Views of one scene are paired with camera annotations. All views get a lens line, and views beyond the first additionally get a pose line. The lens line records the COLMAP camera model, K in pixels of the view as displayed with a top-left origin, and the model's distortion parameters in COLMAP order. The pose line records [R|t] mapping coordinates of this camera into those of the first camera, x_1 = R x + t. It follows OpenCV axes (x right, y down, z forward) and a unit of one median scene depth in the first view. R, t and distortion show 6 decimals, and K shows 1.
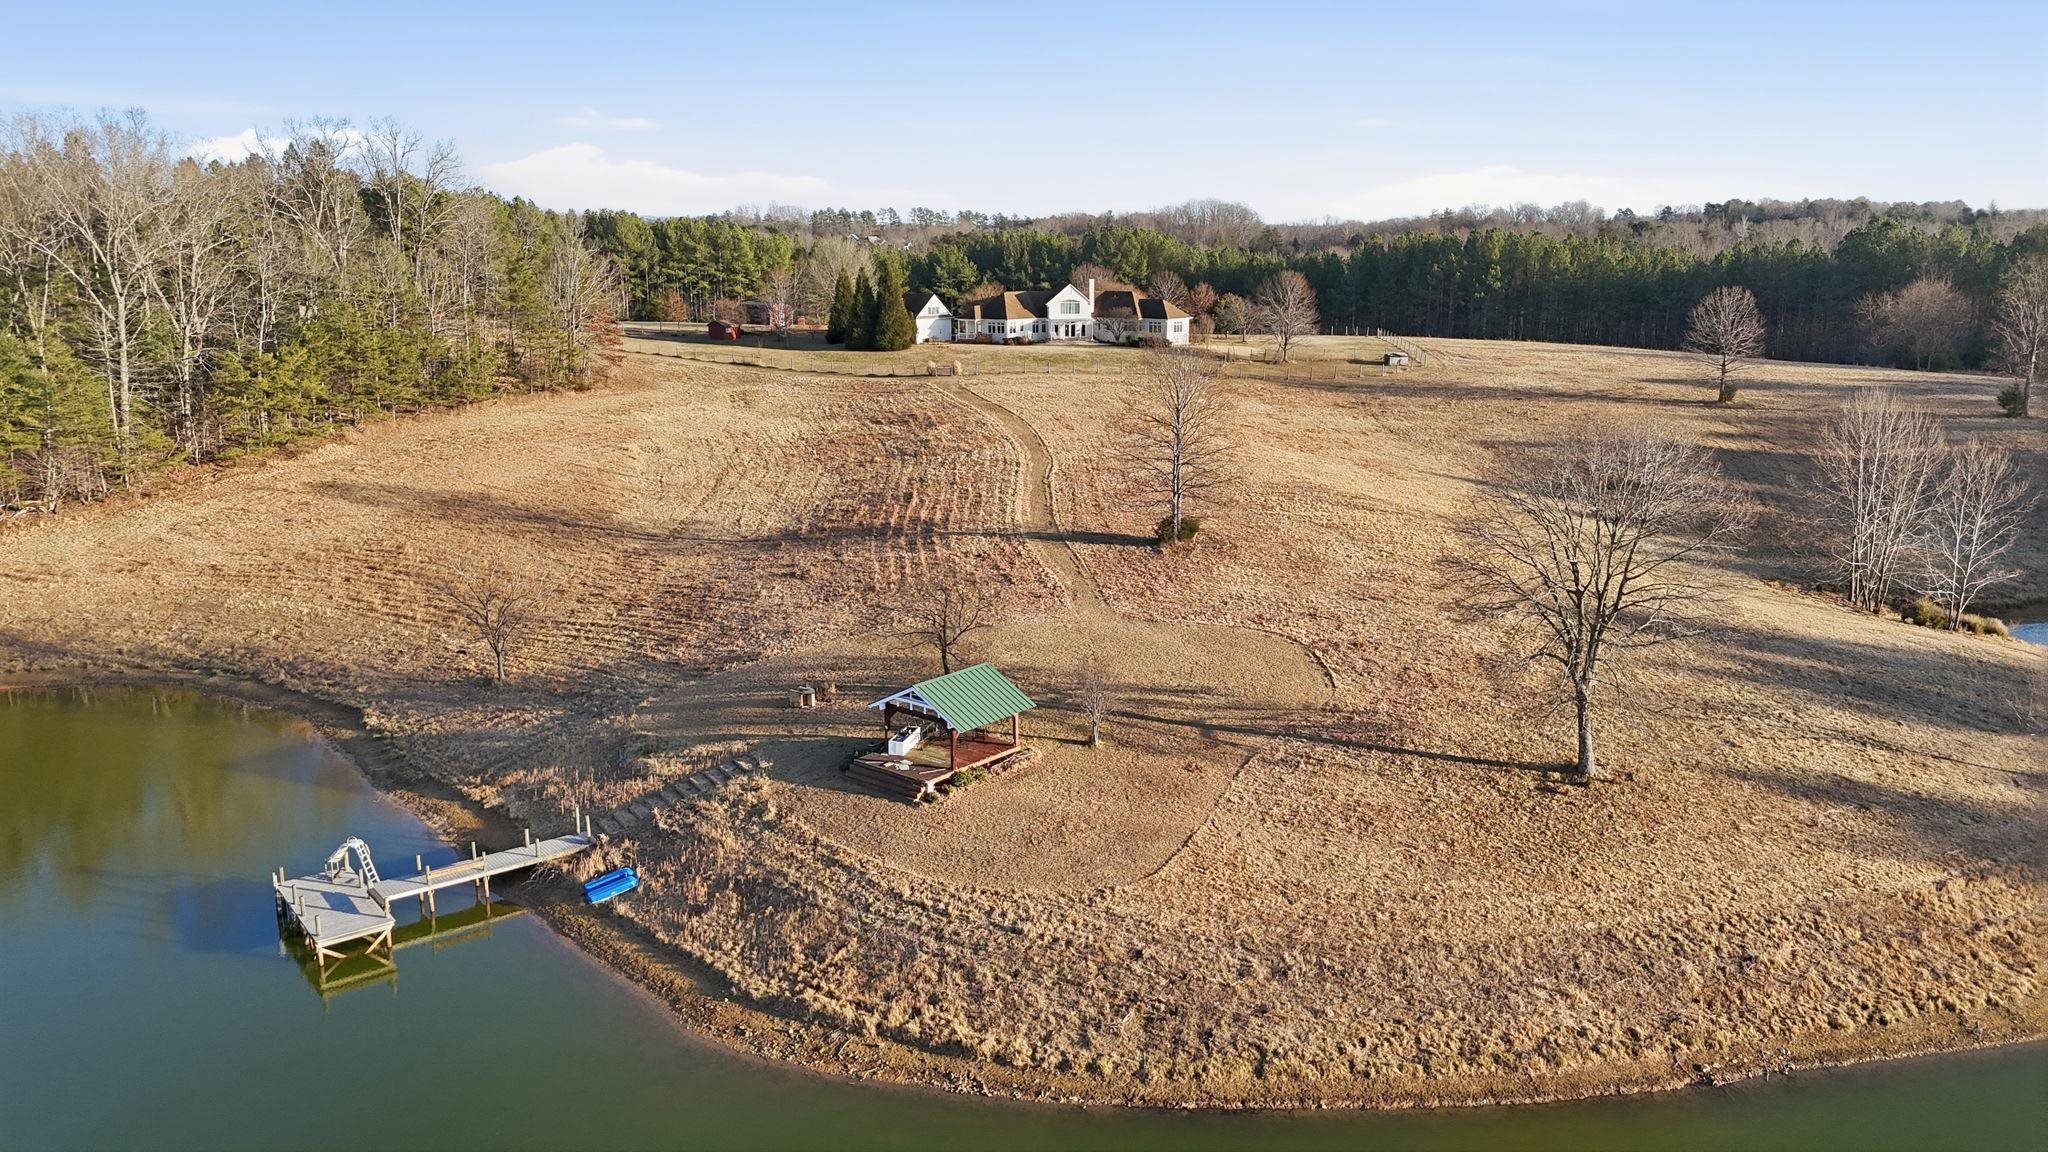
lens RADIAL K [[1438.3, 0, 1022.6], [0, 1438.3, 571.5], [0, 0, 1]] dist [0.087698, -0.092714]
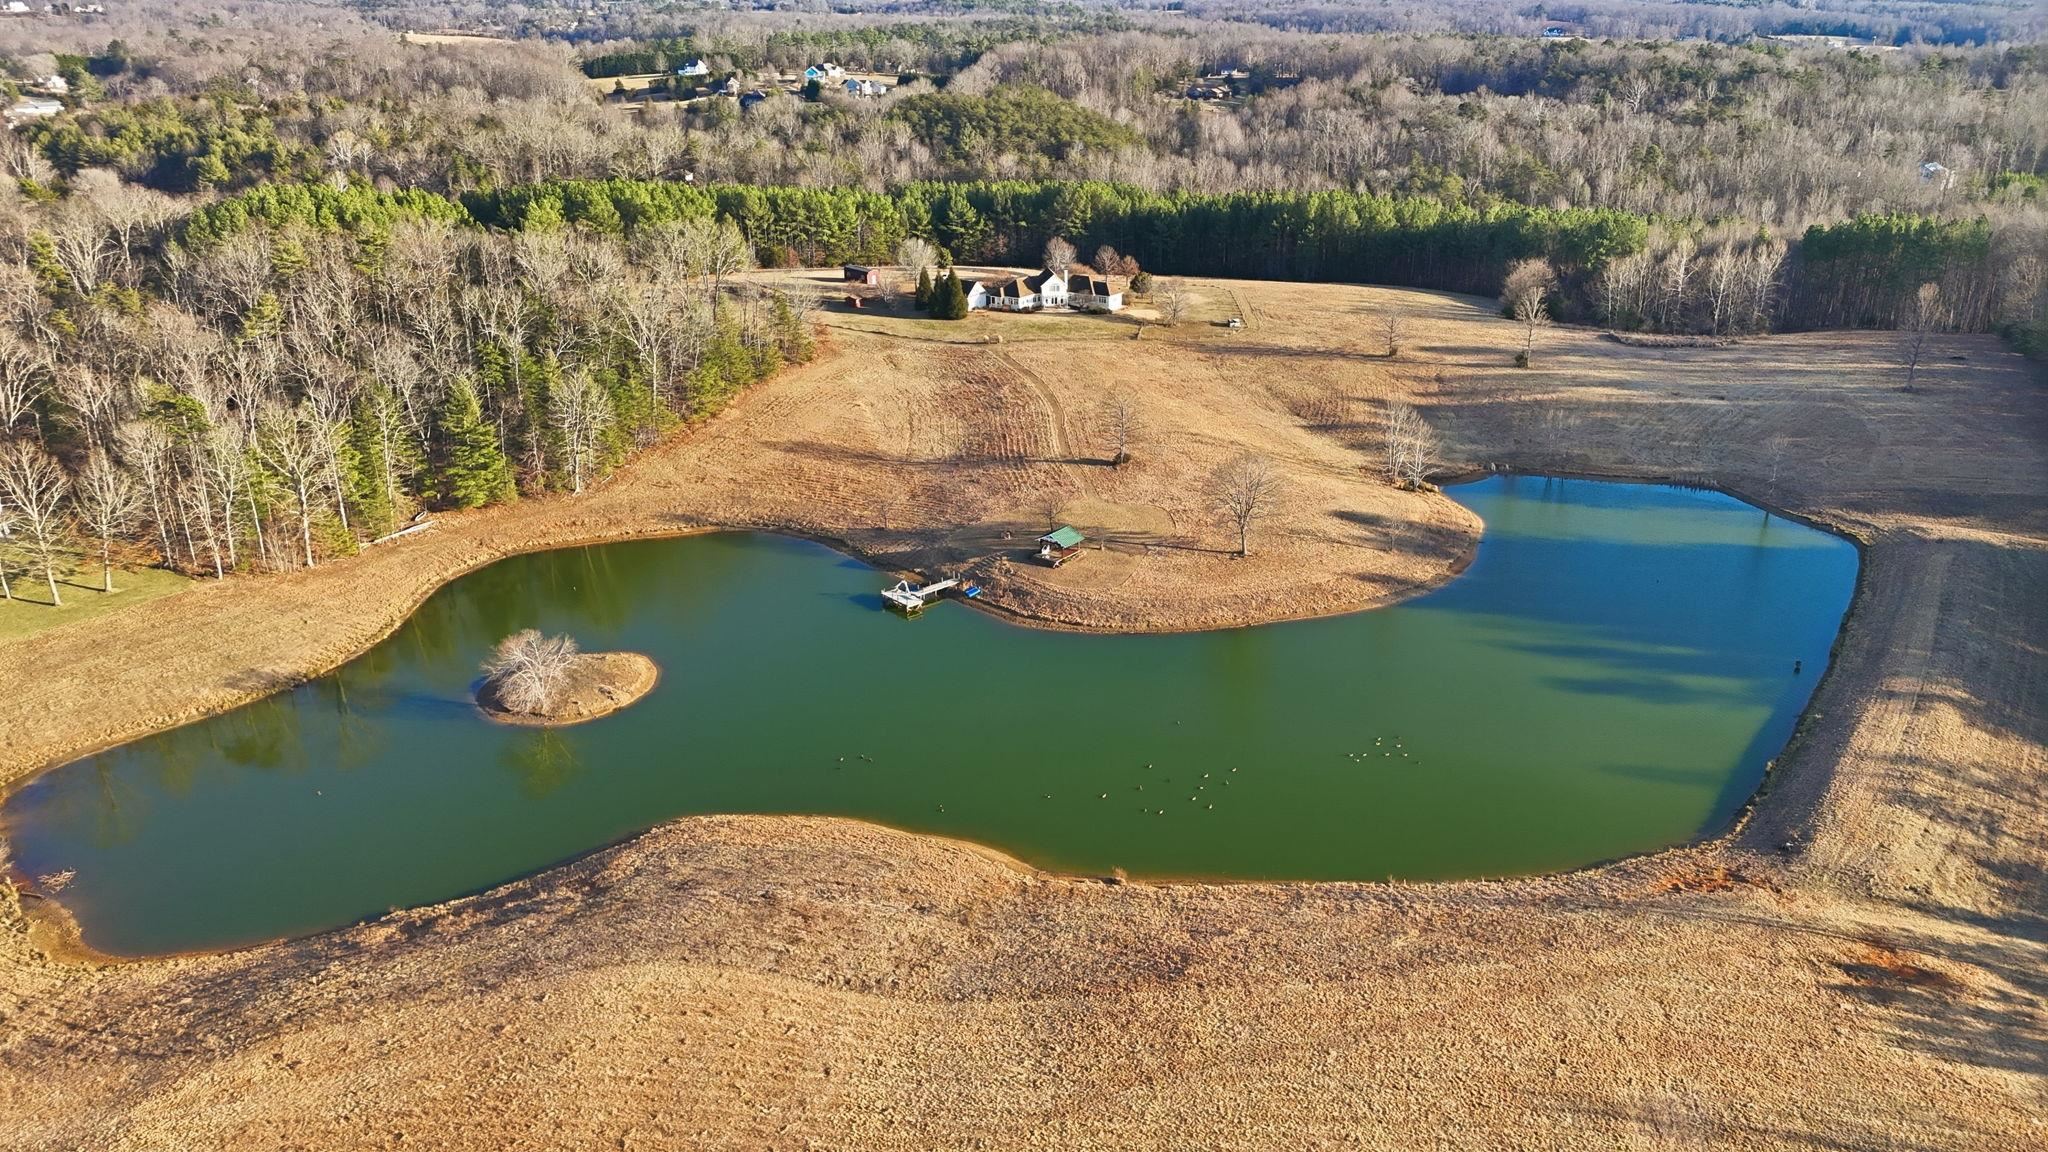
lens RADIAL K [[1438.3, 0, 1022.6], [0, 1438.3, 571.5], [0, 0, 1]] dist [0.087698, -0.092714]
pose [[0.998284, -0.026081, 0.052433, -0.204093], [0.017181, 0.986389, 0.163528, -0.248696], [-0.055984, -0.162346, 0.985144, -1.504015]]
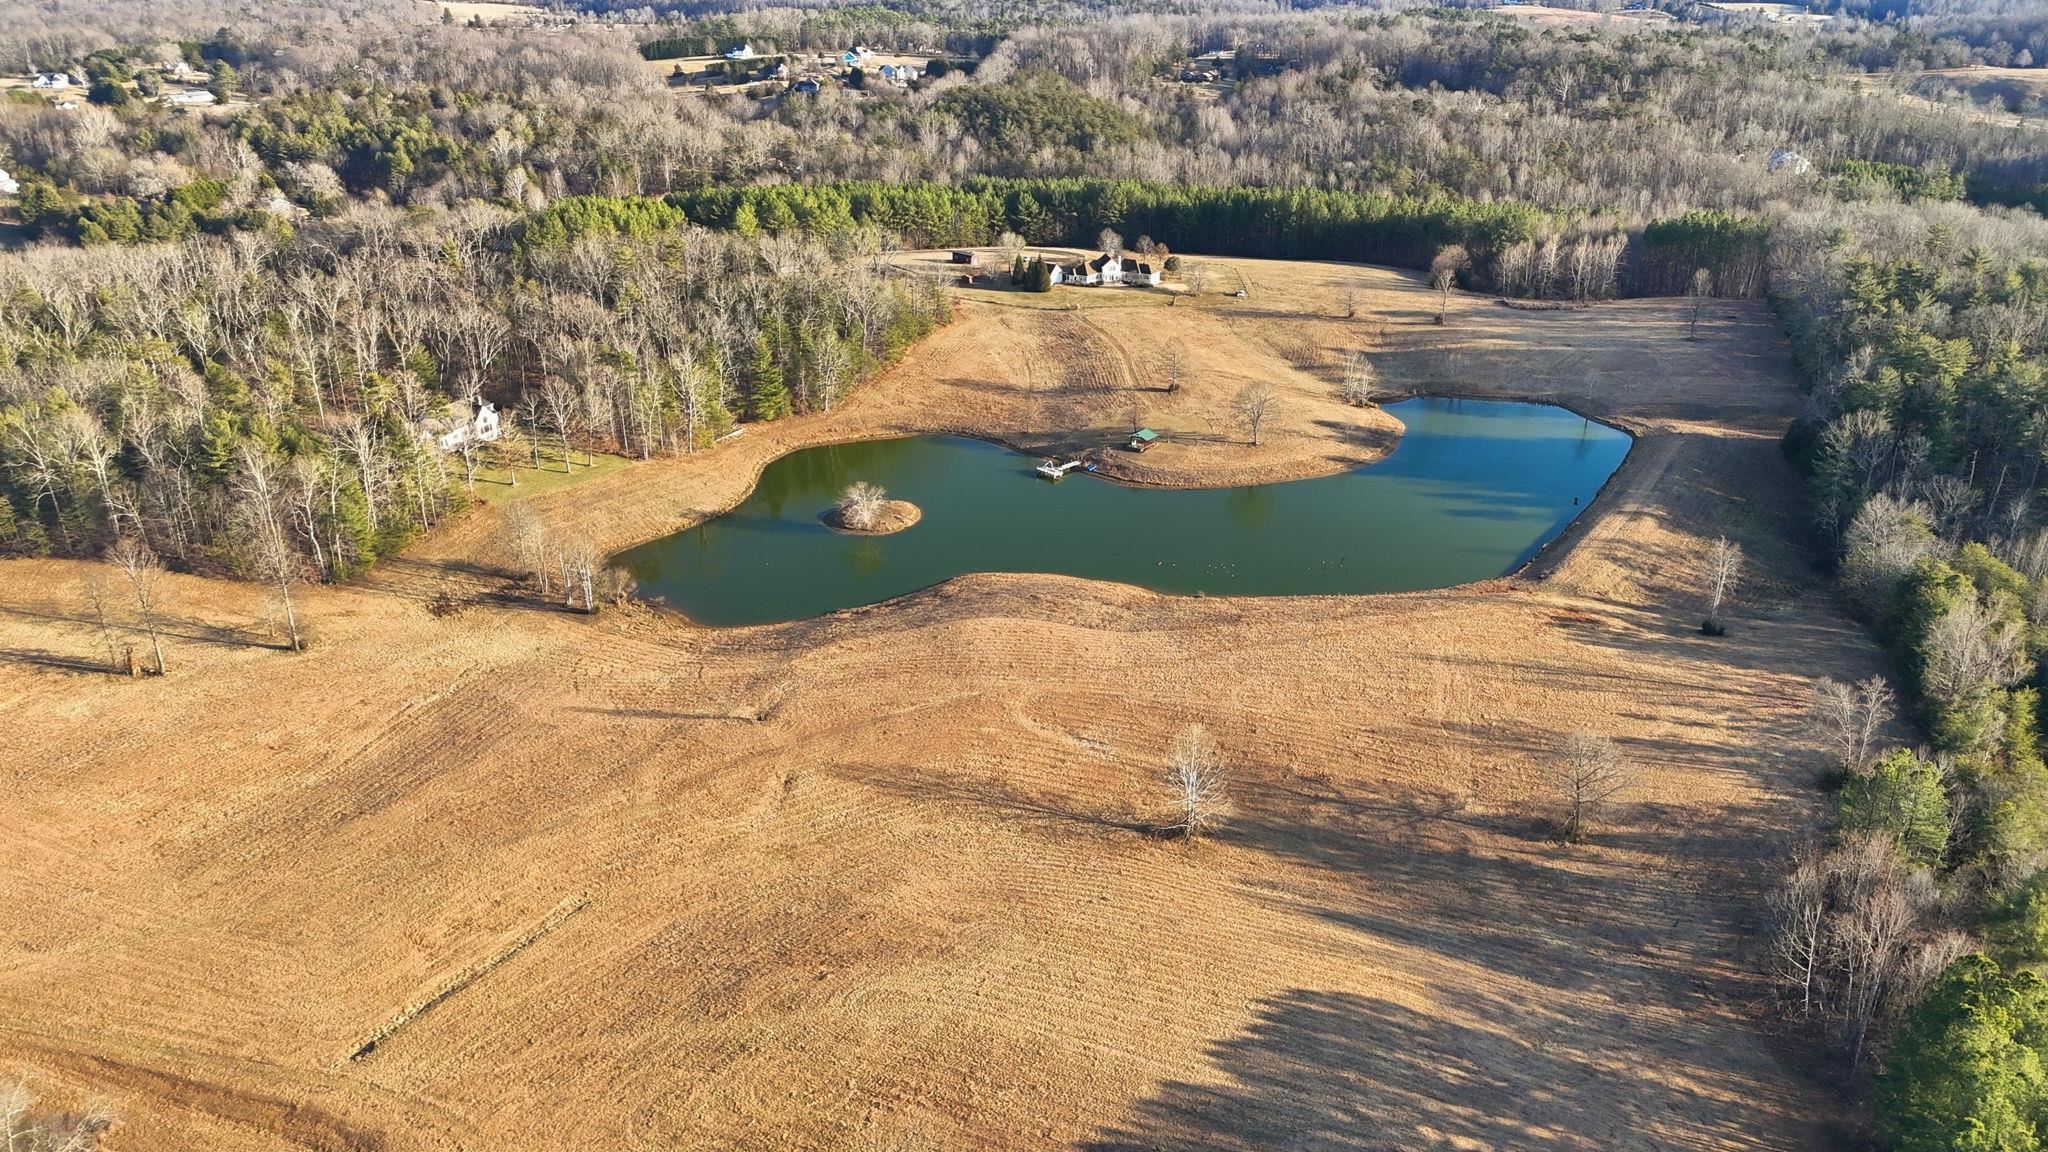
lens RADIAL K [[1438.3, 0, 1022.6], [0, 1438.3, 571.5], [0, 0, 1]] dist [0.087698, -0.092714]
pose [[0.997060, -0.034995, 0.068161, -0.581392], [0.020800, 0.979820, 0.198798, -0.323657], [-0.073743, -0.196796, 0.977667, -2.865047]]
